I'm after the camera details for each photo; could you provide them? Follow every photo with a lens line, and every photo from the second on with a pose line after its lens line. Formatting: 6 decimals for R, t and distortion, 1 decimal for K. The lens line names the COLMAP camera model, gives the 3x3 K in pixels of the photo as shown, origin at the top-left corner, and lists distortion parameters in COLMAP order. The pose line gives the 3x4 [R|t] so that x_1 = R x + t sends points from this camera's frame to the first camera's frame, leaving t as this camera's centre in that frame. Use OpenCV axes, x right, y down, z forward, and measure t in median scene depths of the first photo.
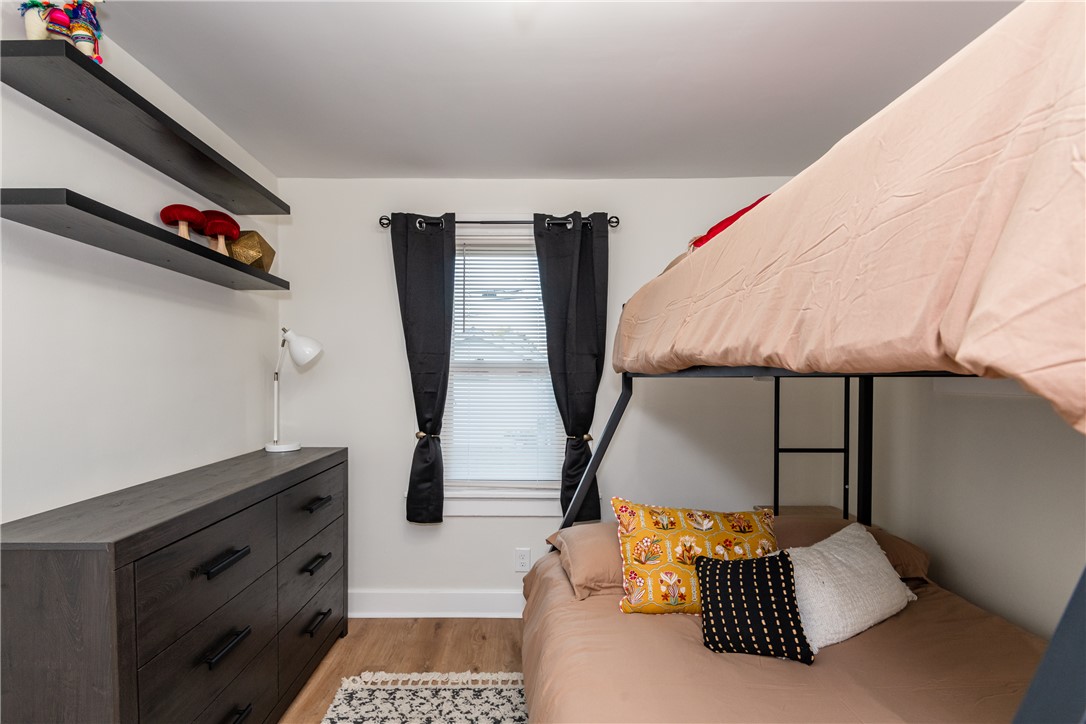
lens RADIAL K [[522.3, 0, 539.2], [0, 522.3, 384.3], [0, 0, 1]] dist [0.020018, -0.000740]
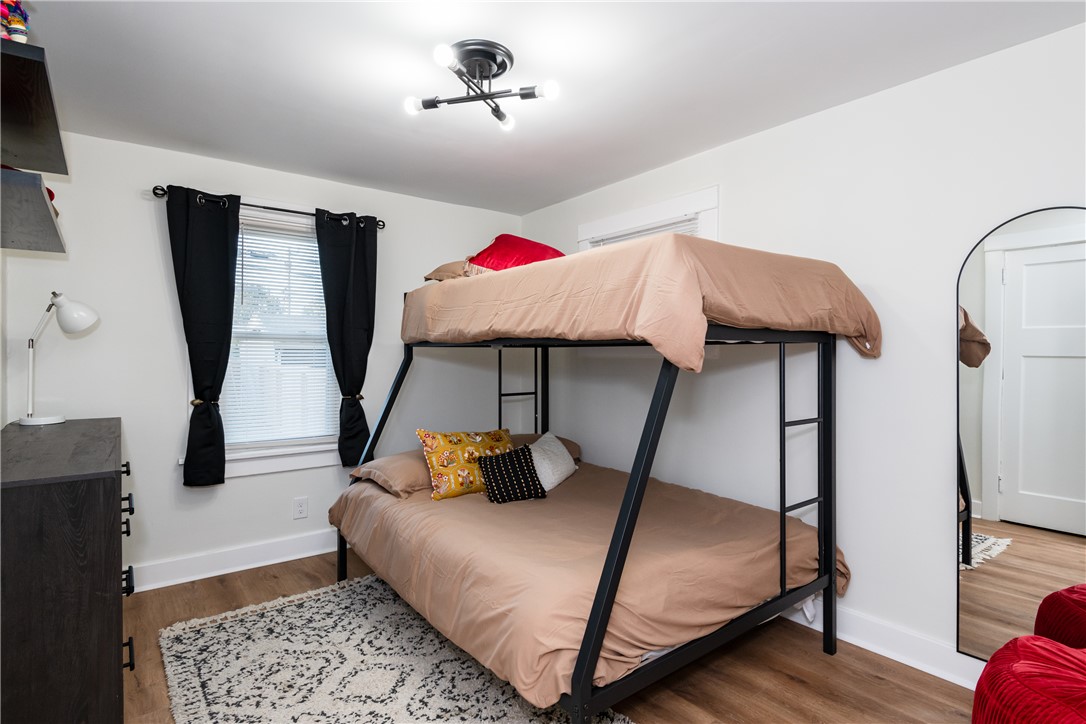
lens RADIAL K [[557.4, 0, 563.2], [0, 557.4, 357.6], [0, 0, 1]] dist [0.000325, -0.000309]
pose [[0.767371, -0.006067, 0.641175, -0.447019], [0.011700, 0.999921, -0.004541, 0.026111], [-0.641096, 0.010986, 0.767382, -0.363461]]
